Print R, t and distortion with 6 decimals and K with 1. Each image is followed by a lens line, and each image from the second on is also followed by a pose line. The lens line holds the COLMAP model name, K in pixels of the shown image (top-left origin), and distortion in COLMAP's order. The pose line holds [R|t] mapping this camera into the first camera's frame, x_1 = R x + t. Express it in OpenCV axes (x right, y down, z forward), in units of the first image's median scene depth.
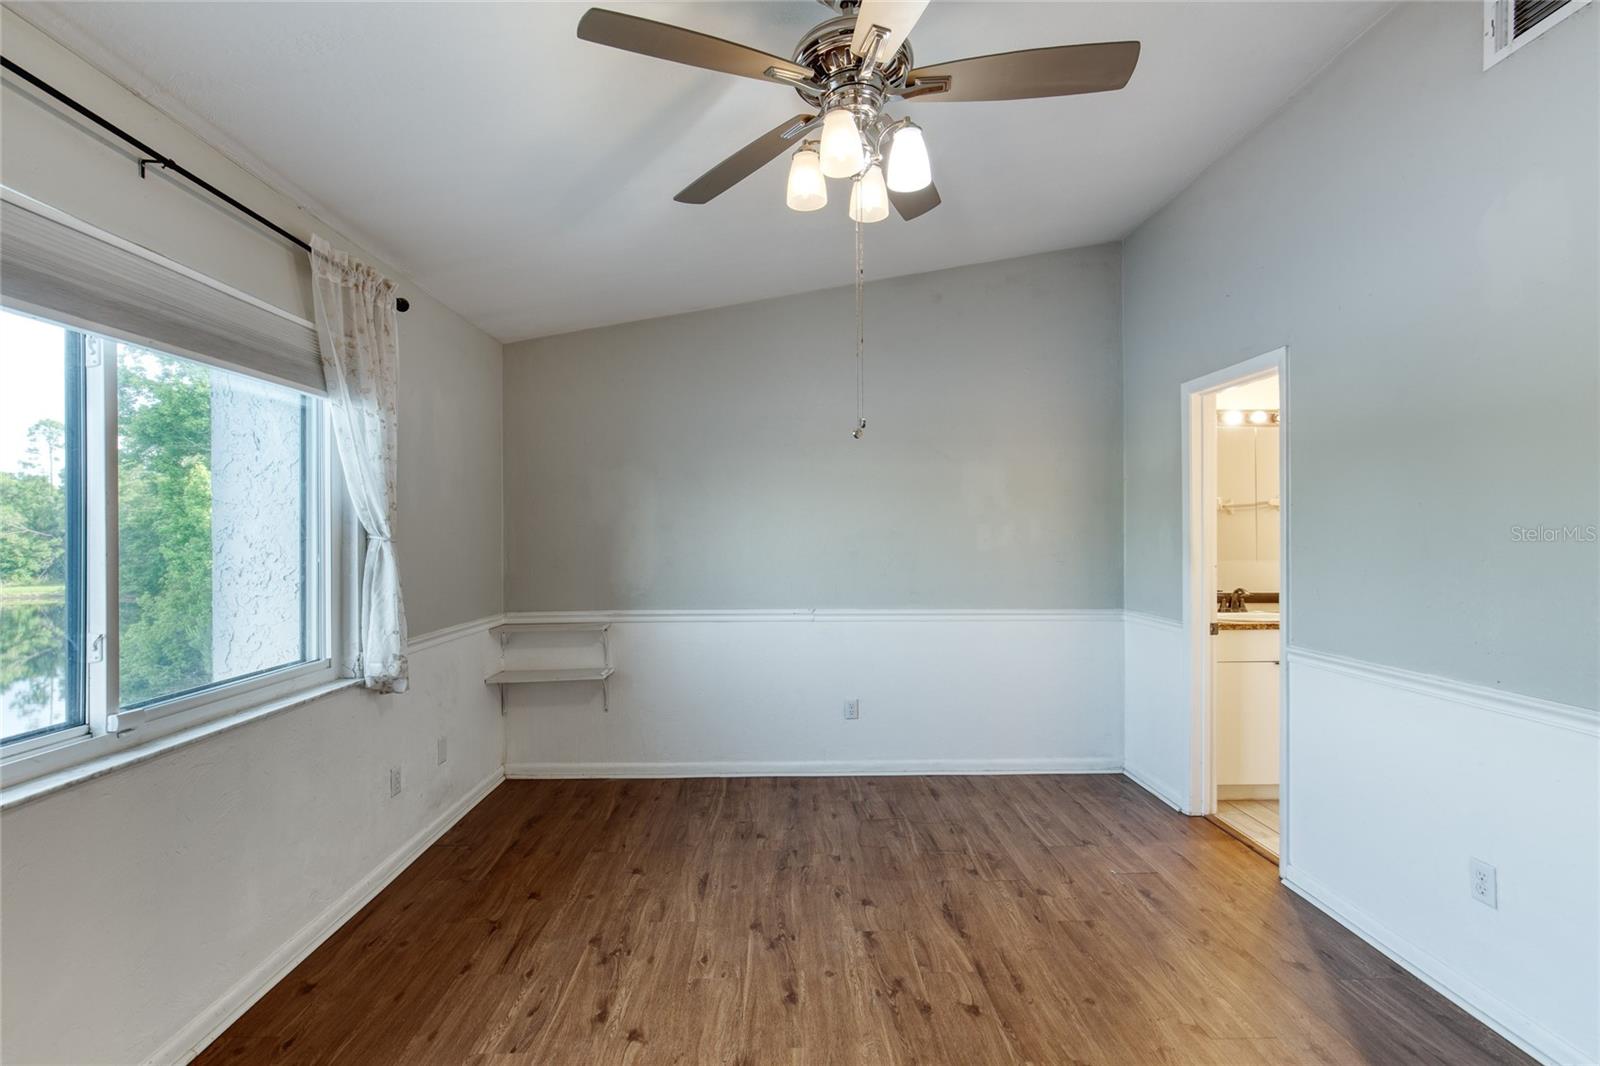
lens RADIAL K [[728.1, 0, 786.4], [0, 728.1, 536.3], [0, 0, 1]] dist [-0.010278, 0.004862]
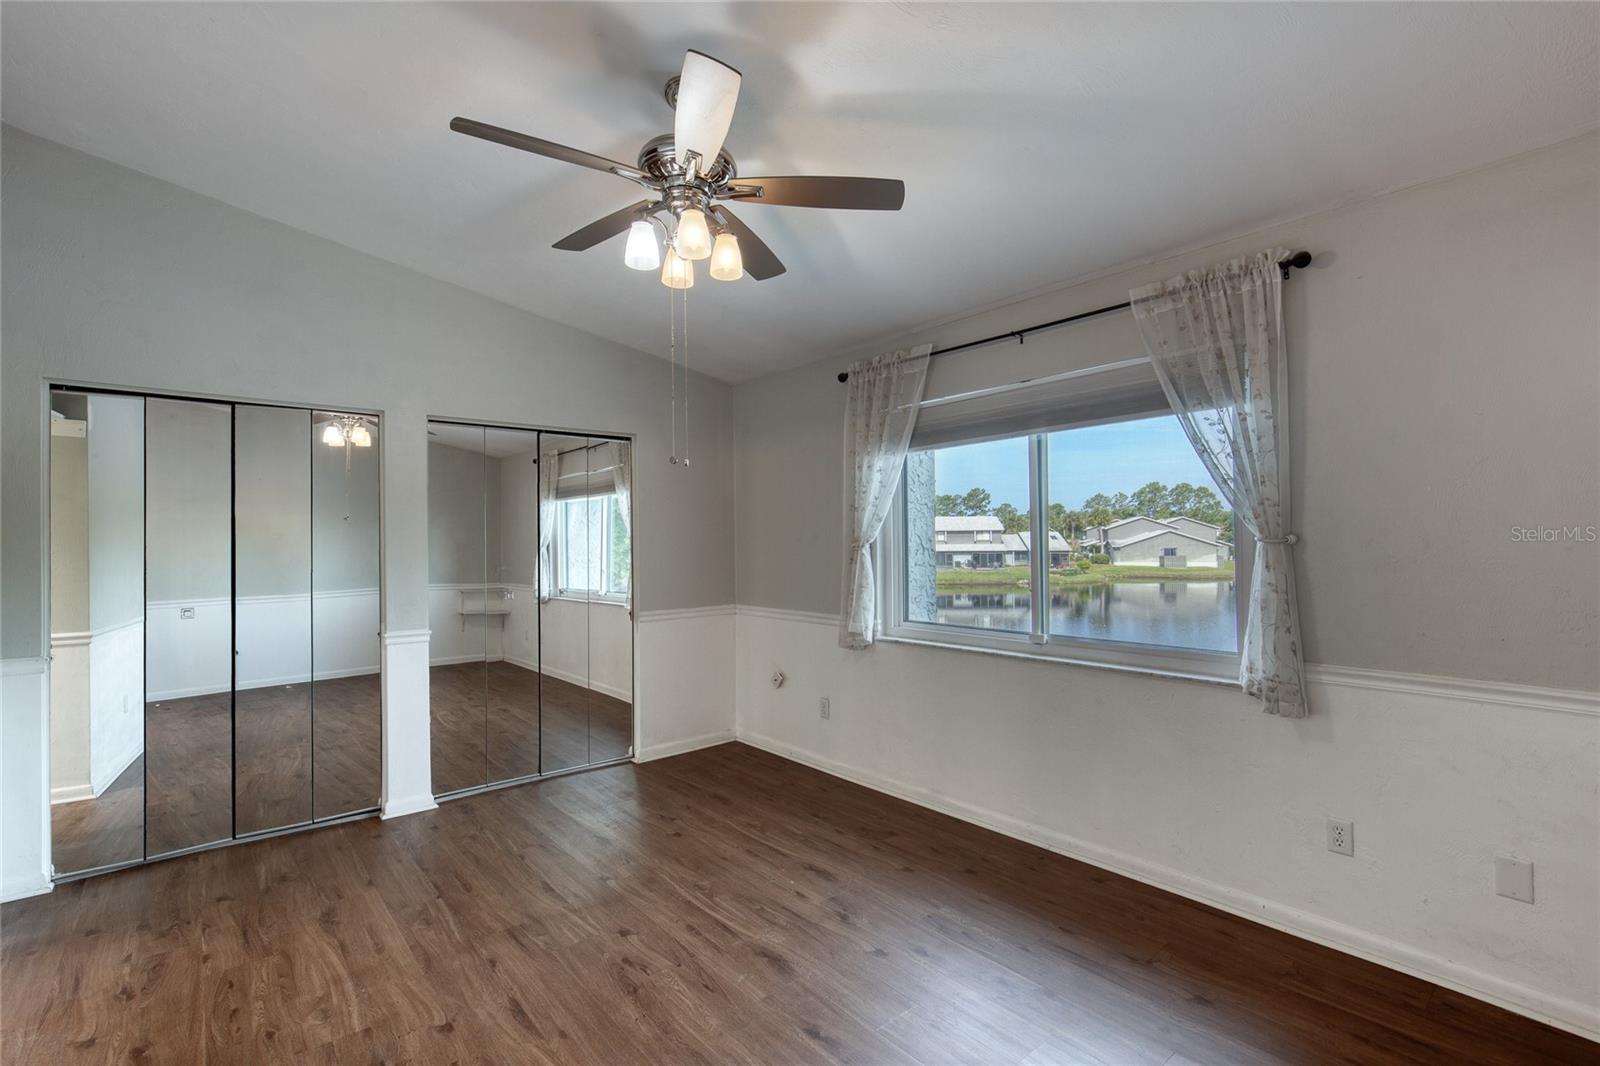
lens RADIAL K [[728.1, 0, 792.1], [0, 728.1, 538.4], [0, 0, 1]] dist [-0.010278, 0.004862]
pose [[-0.774520, 0.012171, -0.632433, 0.460791], [0.014086, 0.999899, 0.001992, -0.007352], [0.632393, -0.007366, -0.774613, 1.282944]]
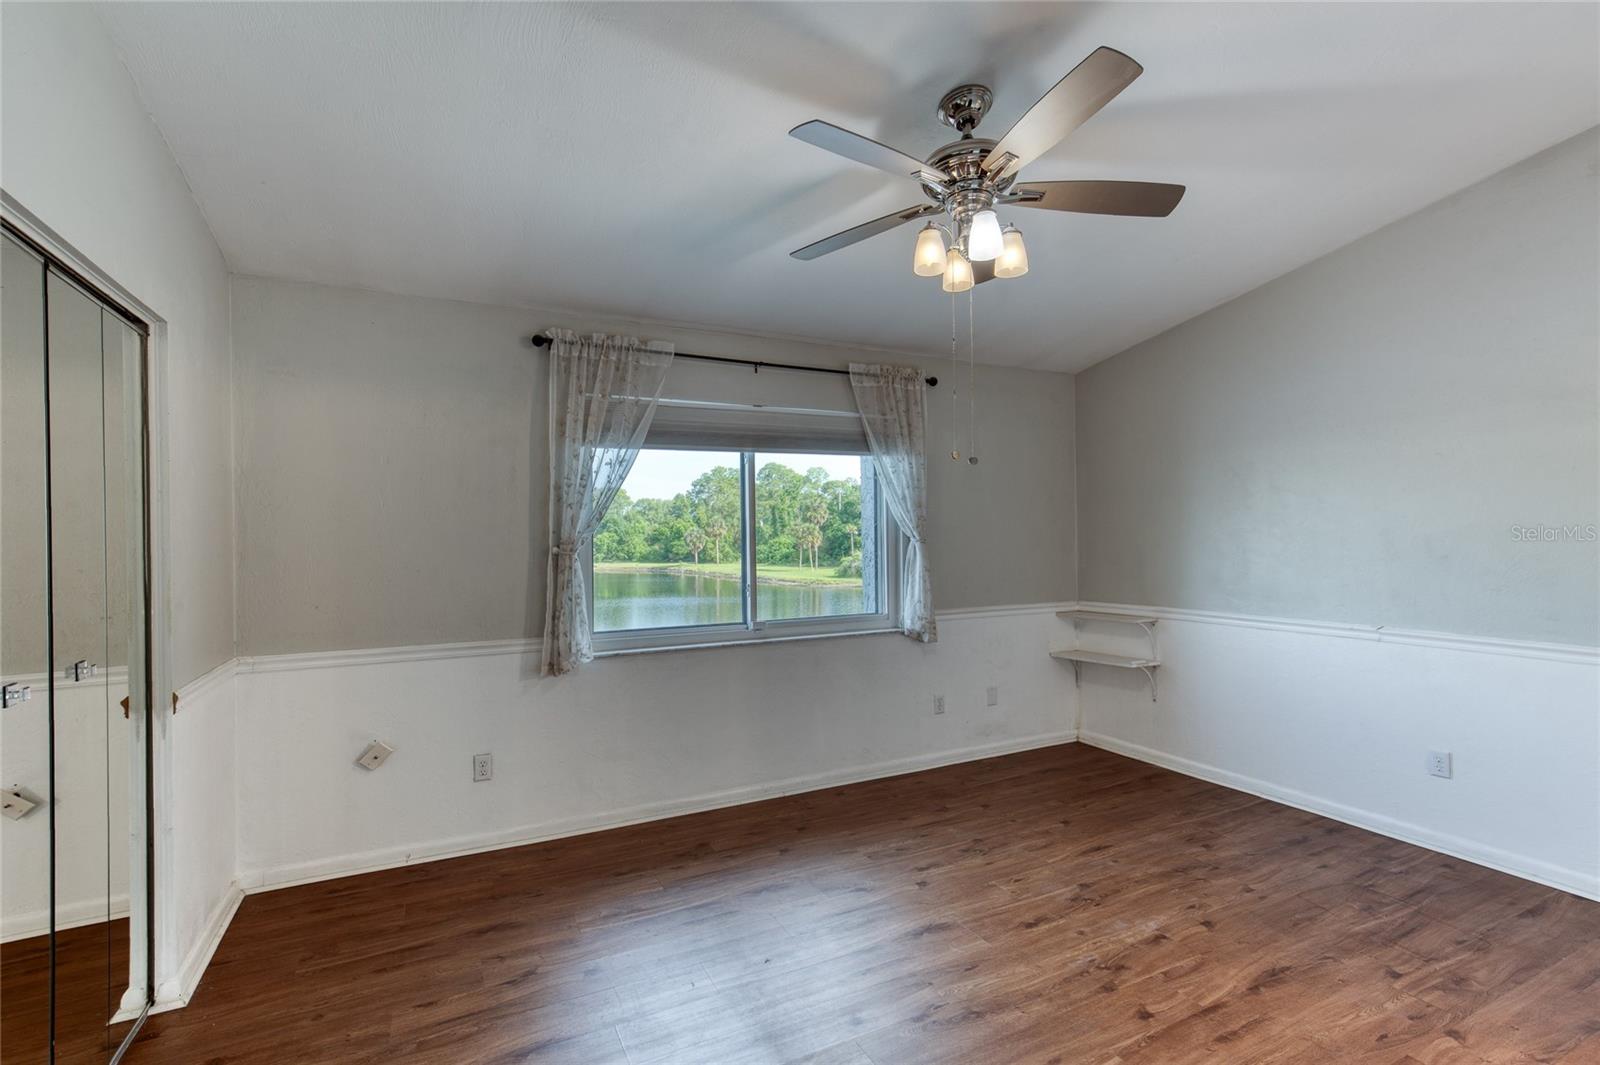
lens RADIAL K [[728.1, 0, 790.9], [0, 728.1, 538.4], [0, 0, 1]] dist [-0.010278, 0.004862]
pose [[0.431090, 0.000950, -0.902308, 0.685309], [0.007992, 0.999956, 0.004871, -0.009179], [0.902274, -0.009311, 0.431063, 0.097795]]
